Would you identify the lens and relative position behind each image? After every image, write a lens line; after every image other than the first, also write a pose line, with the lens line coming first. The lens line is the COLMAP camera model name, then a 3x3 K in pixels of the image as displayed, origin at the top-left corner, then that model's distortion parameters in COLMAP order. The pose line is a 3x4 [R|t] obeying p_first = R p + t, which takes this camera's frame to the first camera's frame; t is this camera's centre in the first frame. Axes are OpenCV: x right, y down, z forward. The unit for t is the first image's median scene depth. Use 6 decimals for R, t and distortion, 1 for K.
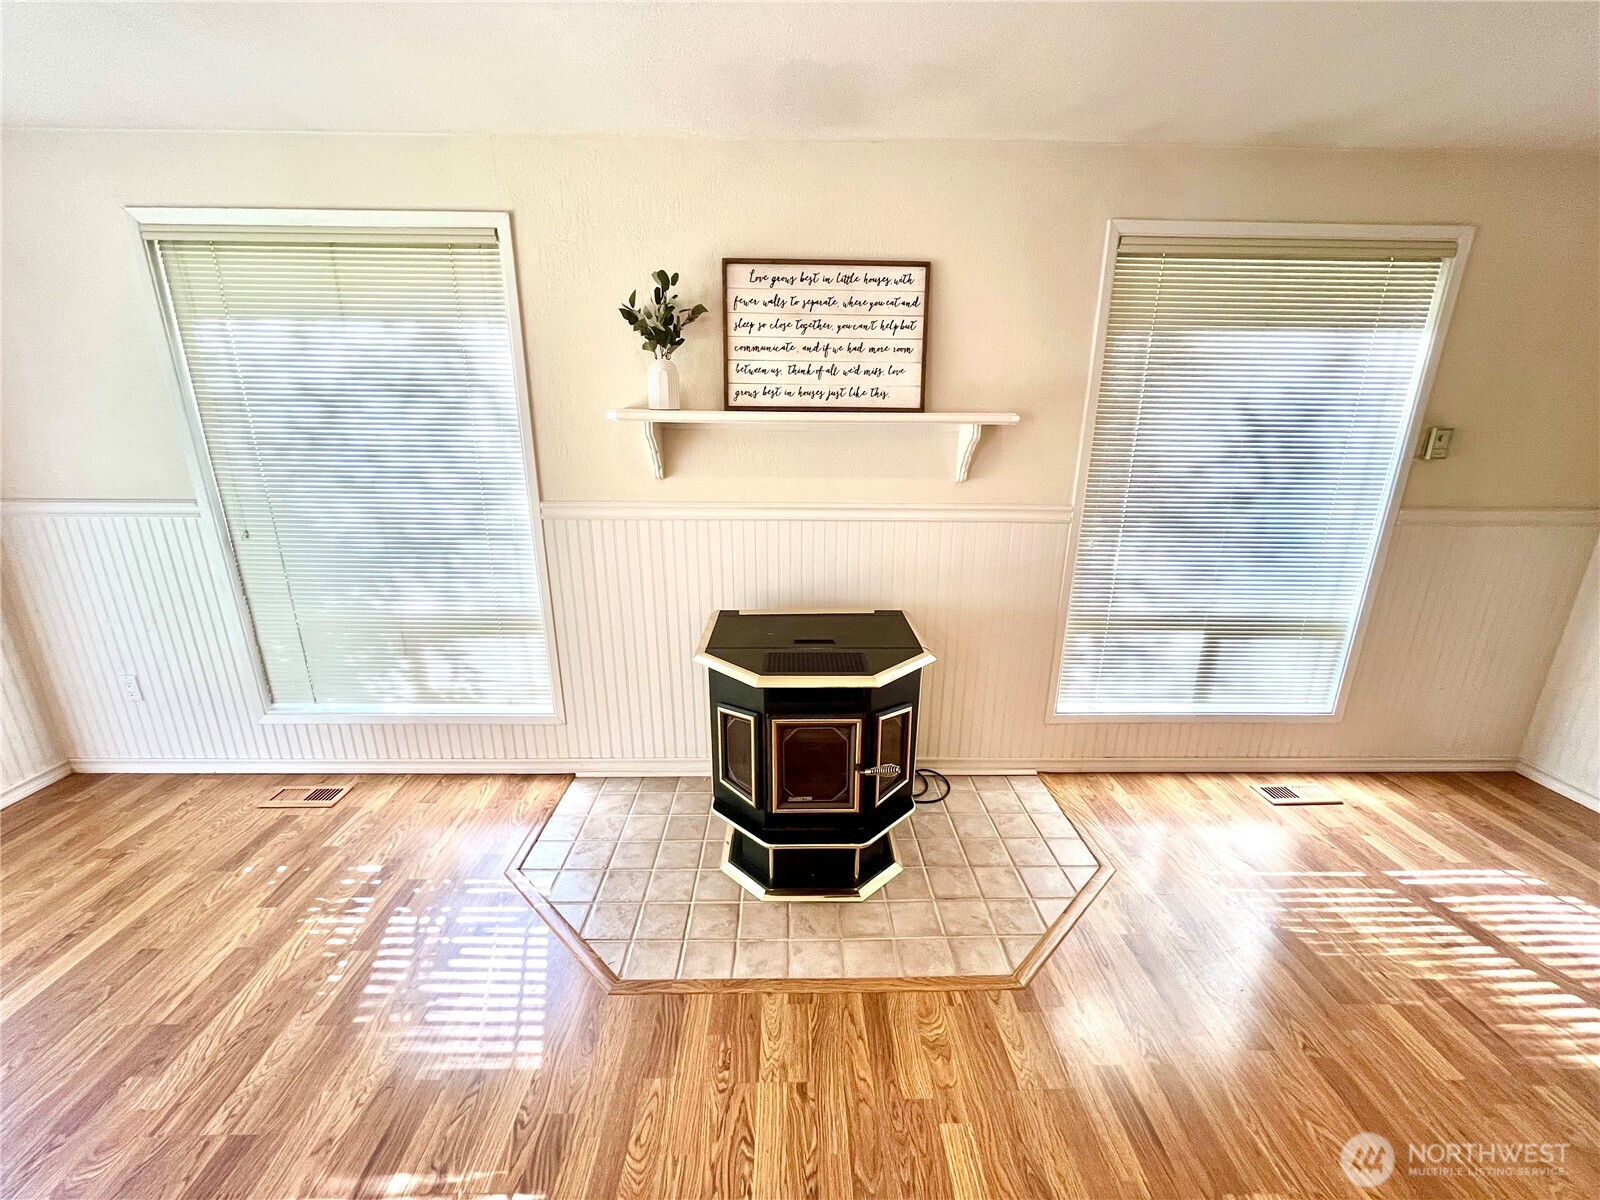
lens RADIAL K [[647.2, 0, 799.1], [0, 647.2, 606.4], [0, 0, 1]] dist [-0.002528, 0.000026]
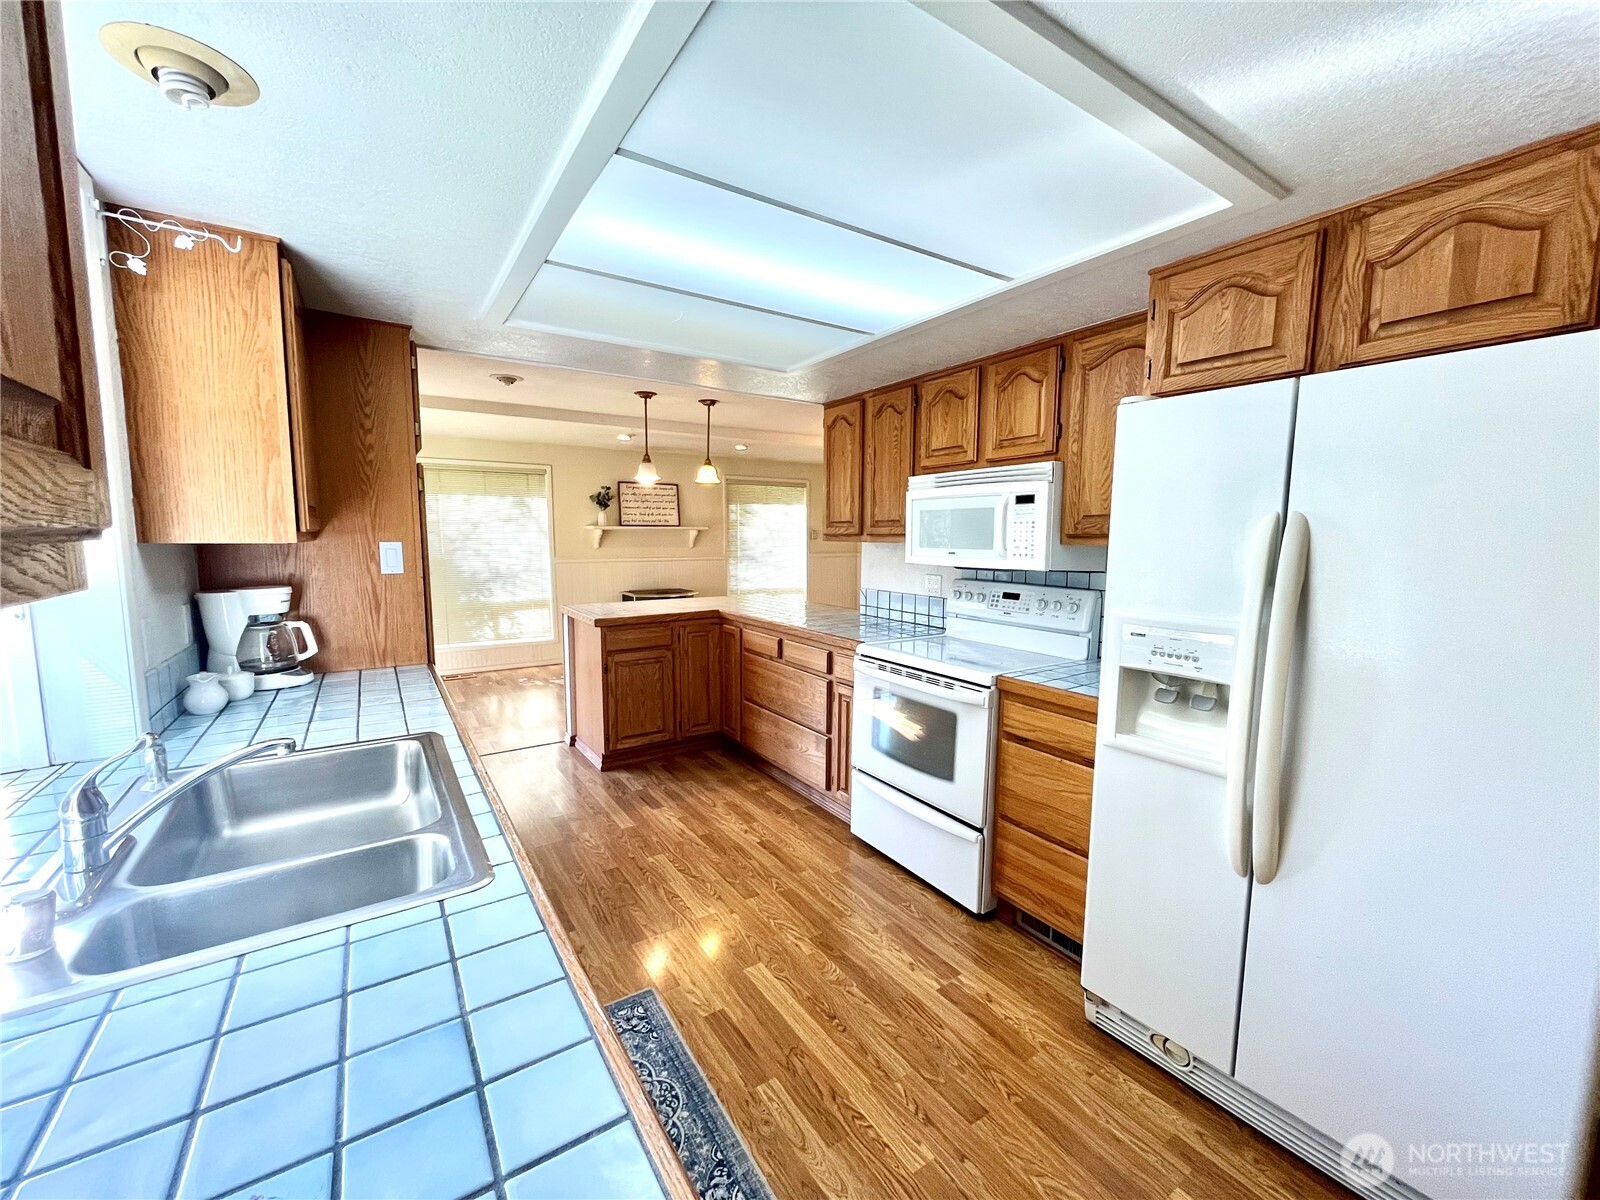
lens RADIAL K [[647.2, 0, 799.1], [0, 647.2, 606.4], [0, 0, 1]] dist [-0.002528, 0.000026]
pose [[0.843190, -0.065678, 0.533588, -1.087280], [0.161273, 0.977701, -0.134505, 0.641426], [-0.512856, 0.199467, 0.834980, -1.991030]]
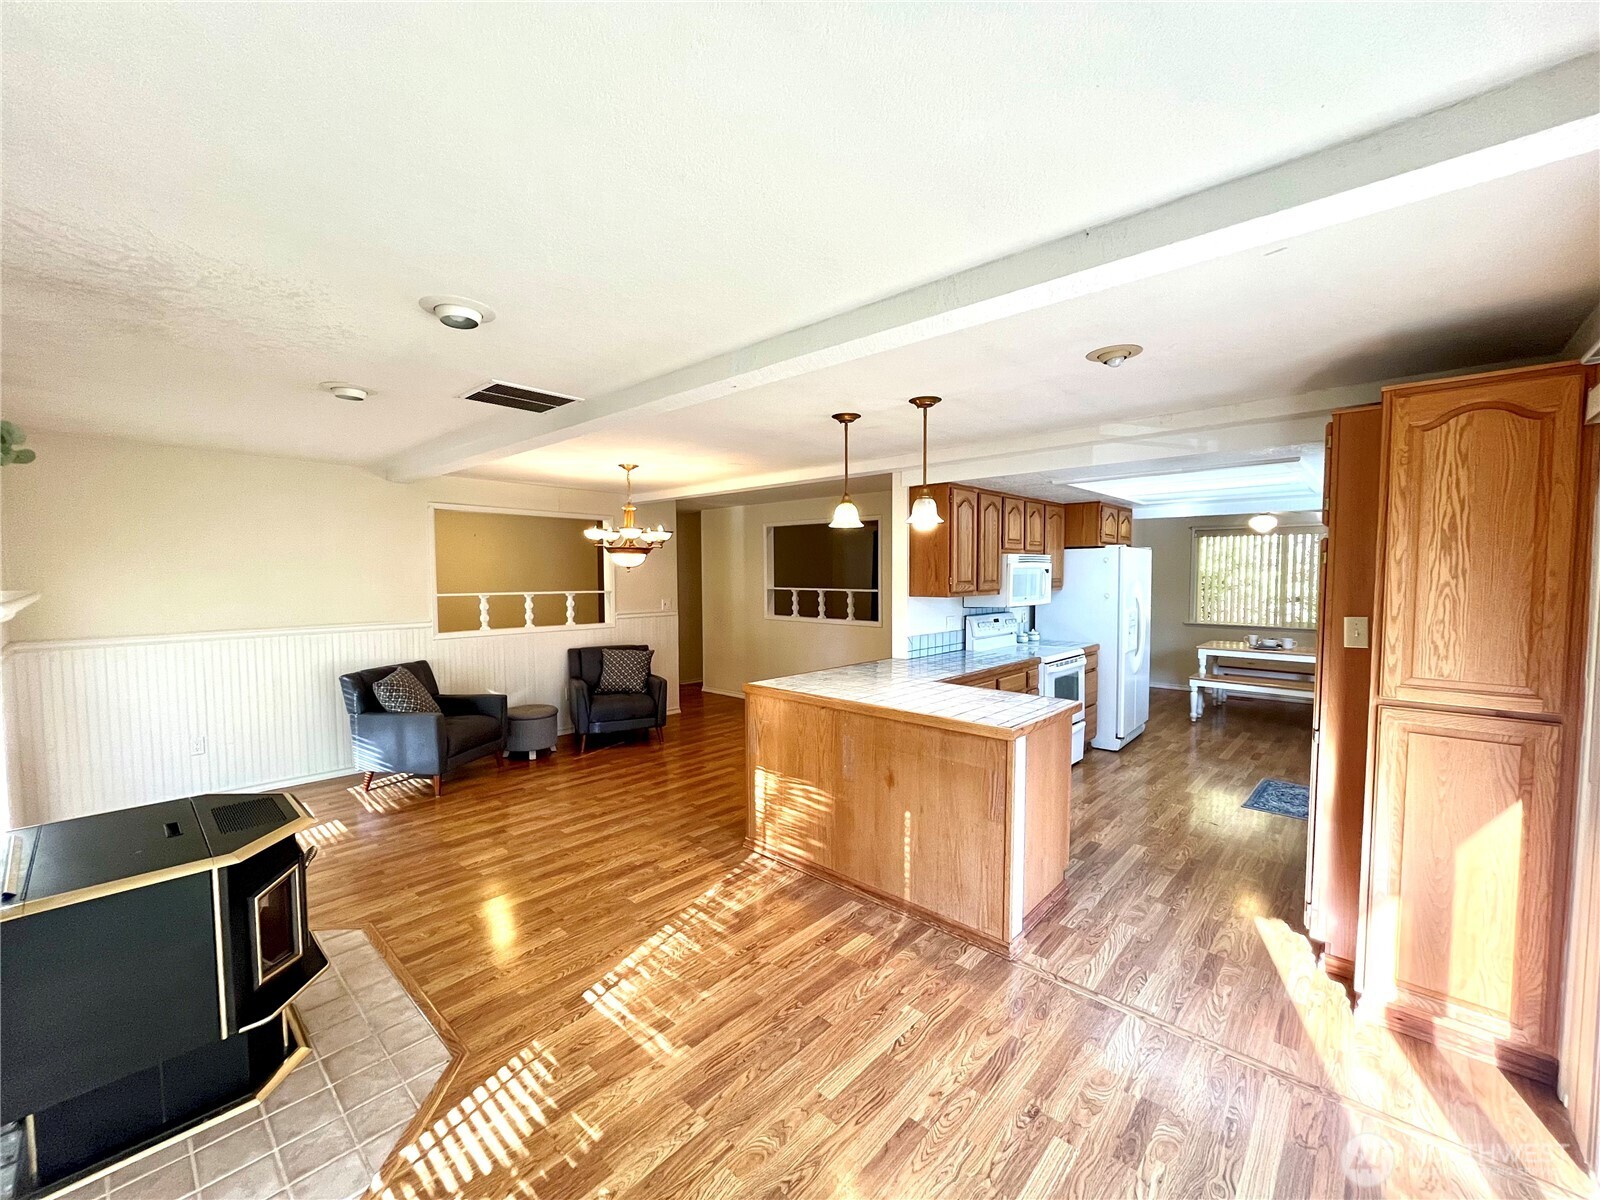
lens RADIAL K [[647.2, 0, 799.1], [0, 647.2, 606.4], [0, 0, 1]] dist [-0.002528, 0.000026]
pose [[-0.722091, -0.043045, 0.690457, -1.159023], [0.199702, 0.942603, 0.267616, -0.290722], [-0.662347, 0.331129, -0.672049, 0.851443]]
